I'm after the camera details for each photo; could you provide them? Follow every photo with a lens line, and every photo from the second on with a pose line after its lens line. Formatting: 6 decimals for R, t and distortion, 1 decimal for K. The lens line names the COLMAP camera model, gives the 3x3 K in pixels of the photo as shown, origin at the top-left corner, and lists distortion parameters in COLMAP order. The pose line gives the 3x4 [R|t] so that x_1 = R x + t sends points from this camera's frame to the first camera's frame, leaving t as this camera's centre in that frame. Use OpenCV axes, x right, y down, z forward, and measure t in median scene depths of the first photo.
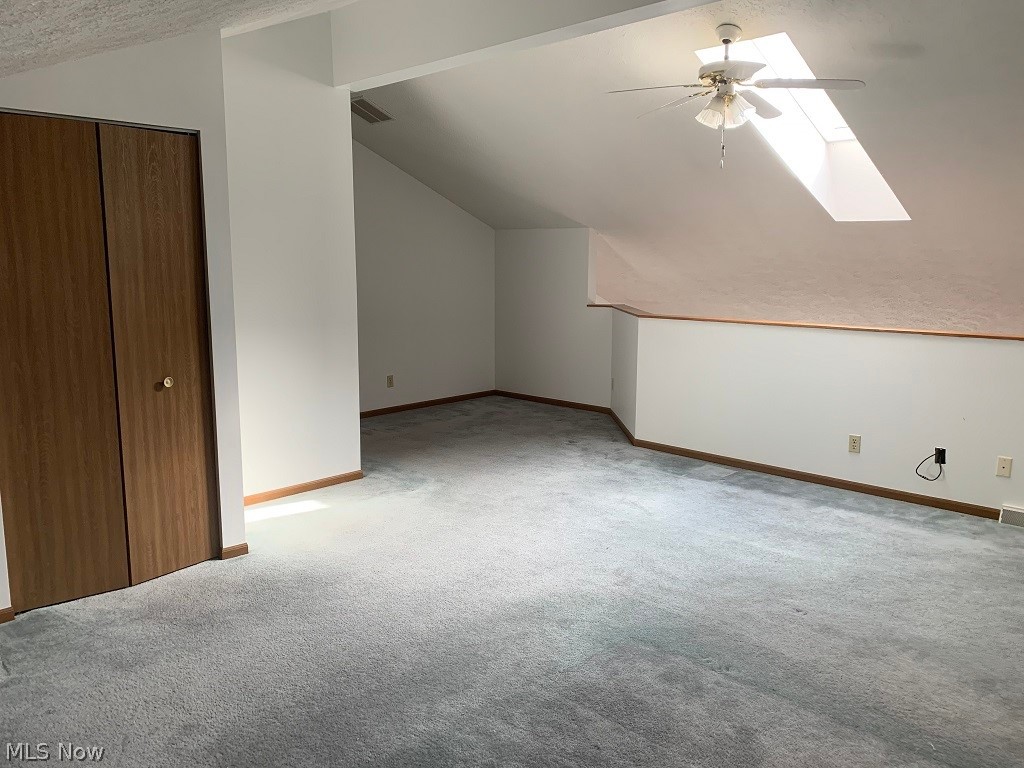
lens RADIAL K [[793.8, 0, 511.5], [0, 793.8, 383.7], [0, 0, 1]] dist [0.027369, -0.000441]
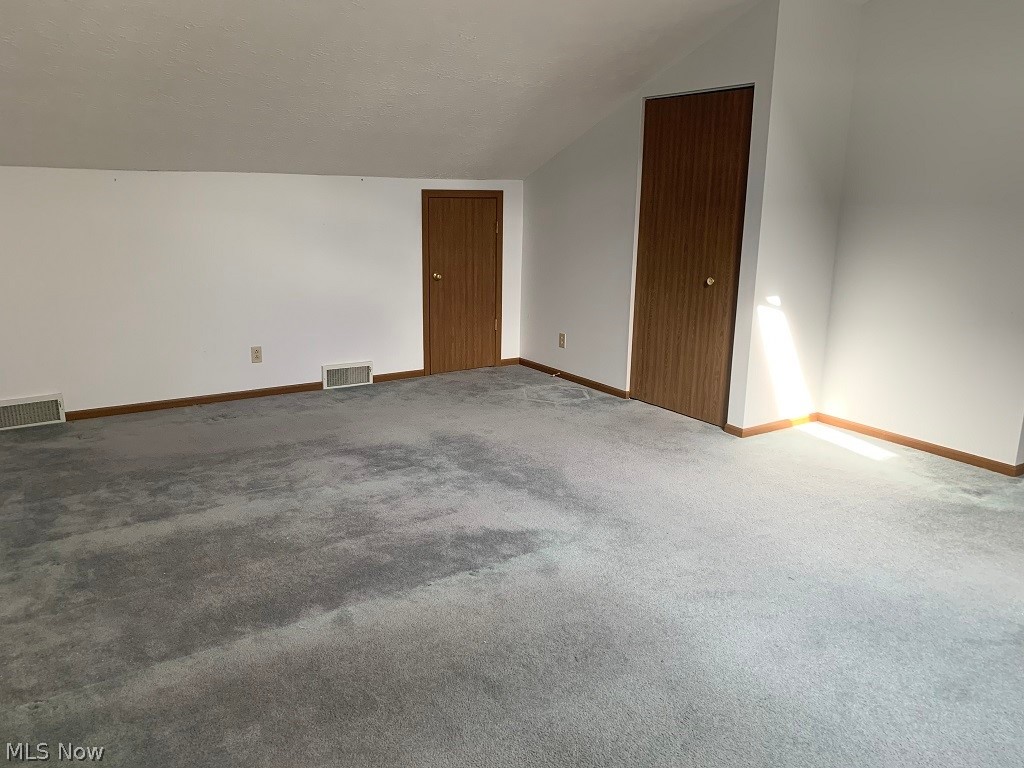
lens RADIAL K [[793.8, 0, 511.6], [0, 793.8, 384.1], [0, 0, 1]] dist [0.027369, -0.000441]
pose [[-0.245662, 0.221645, -0.943676, 0.968676], [-0.168733, 0.948869, 0.266790, -0.139677], [0.954557, 0.224769, -0.195702, 0.980043]]
